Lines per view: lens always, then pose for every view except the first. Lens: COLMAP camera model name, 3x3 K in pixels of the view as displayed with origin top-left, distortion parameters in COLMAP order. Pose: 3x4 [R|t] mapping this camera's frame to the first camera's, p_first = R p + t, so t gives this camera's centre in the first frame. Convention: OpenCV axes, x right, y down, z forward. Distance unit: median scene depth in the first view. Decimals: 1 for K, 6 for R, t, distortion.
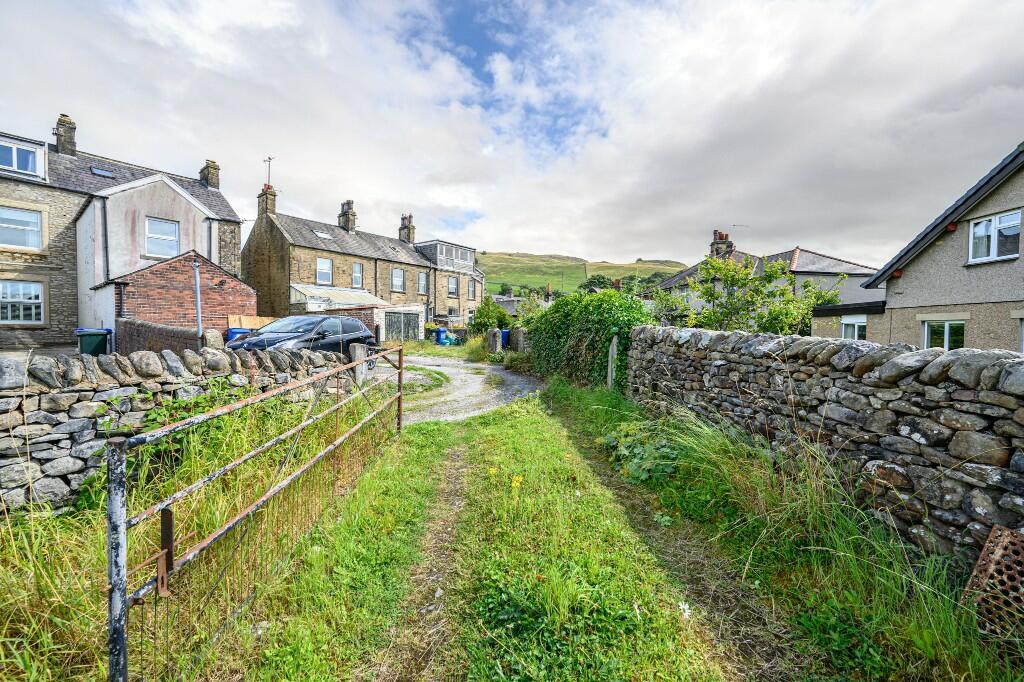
lens RADIAL K [[390.2, 0, 509.8], [0, 390.2, 335.0], [0, 0, 1]] dist [-0.010922, -0.001311]
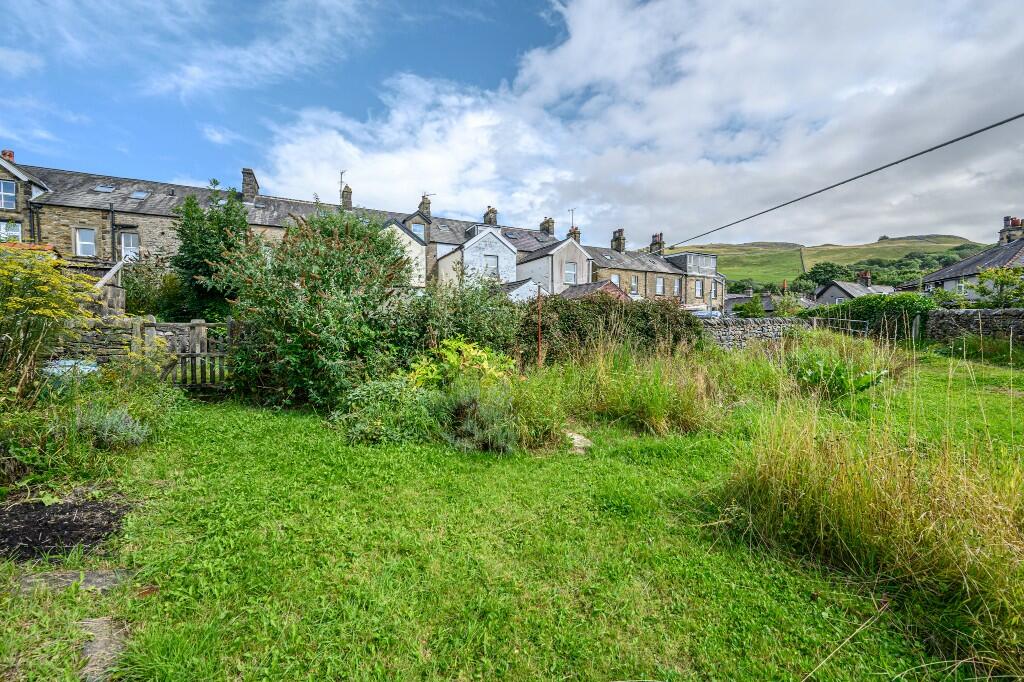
lens RADIAL K [[390.2, 0, 513.6], [0, 390.2, 325.7], [0, 0, 1]] dist [-0.010922, -0.001311]
pose [[0.902871, -0.010470, -0.429783, -0.154675], [0.000606, 0.999733, -0.023081, 0.018678], [0.429910, 0.020578, 0.902637, -0.340341]]
